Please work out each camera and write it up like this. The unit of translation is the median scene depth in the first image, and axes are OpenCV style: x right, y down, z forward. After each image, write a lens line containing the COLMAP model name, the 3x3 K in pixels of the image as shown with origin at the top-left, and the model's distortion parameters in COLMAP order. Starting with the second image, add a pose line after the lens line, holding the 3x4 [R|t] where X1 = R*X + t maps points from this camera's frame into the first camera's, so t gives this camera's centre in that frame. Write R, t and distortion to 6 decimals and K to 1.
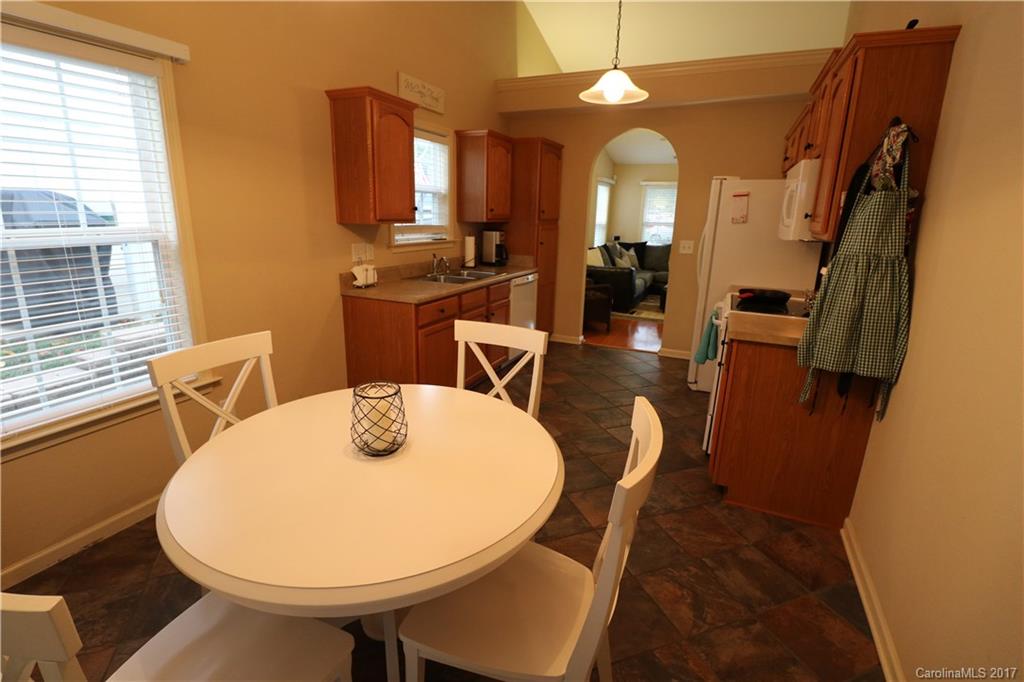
lens RADIAL K [[474.0, 0, 509.3], [0, 474.0, 336.3], [0, 0, 1]] dist [0.000002, 0.000007]
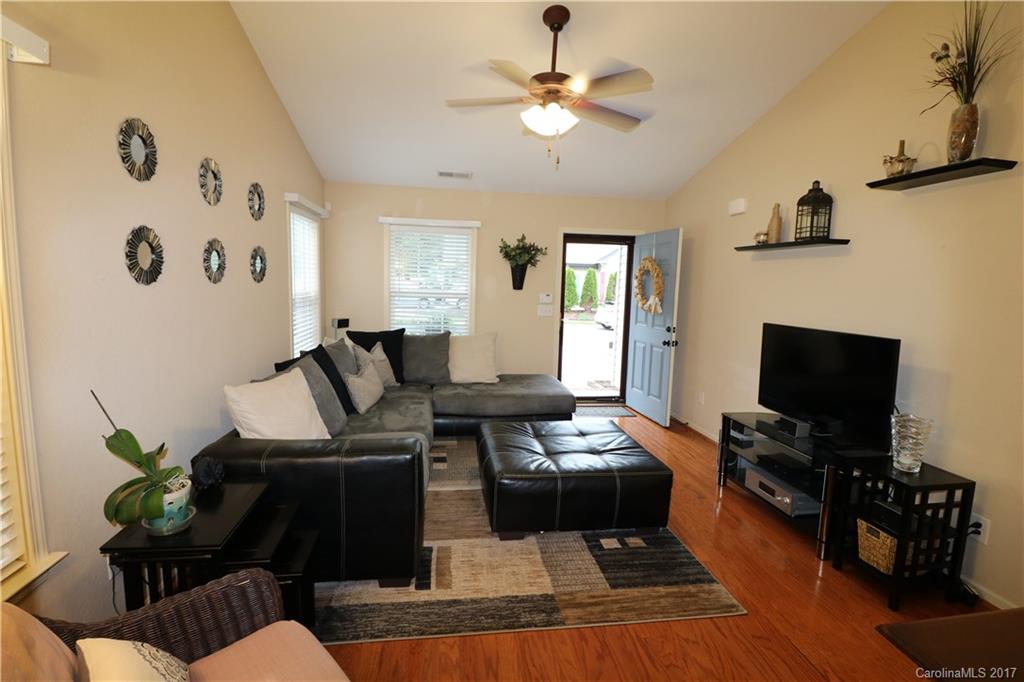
lens RADIAL K [[474.0, 0, 508.9], [0, 474.0, 343.0], [0, 0, 1]] dist [0.000002, 0.000007]
pose [[0.843641, -0.064879, 0.532973, 0.110350], [0.131104, 0.987516, -0.087315, -0.125706], [-0.520654, 0.143537, 0.841615, 0.508592]]
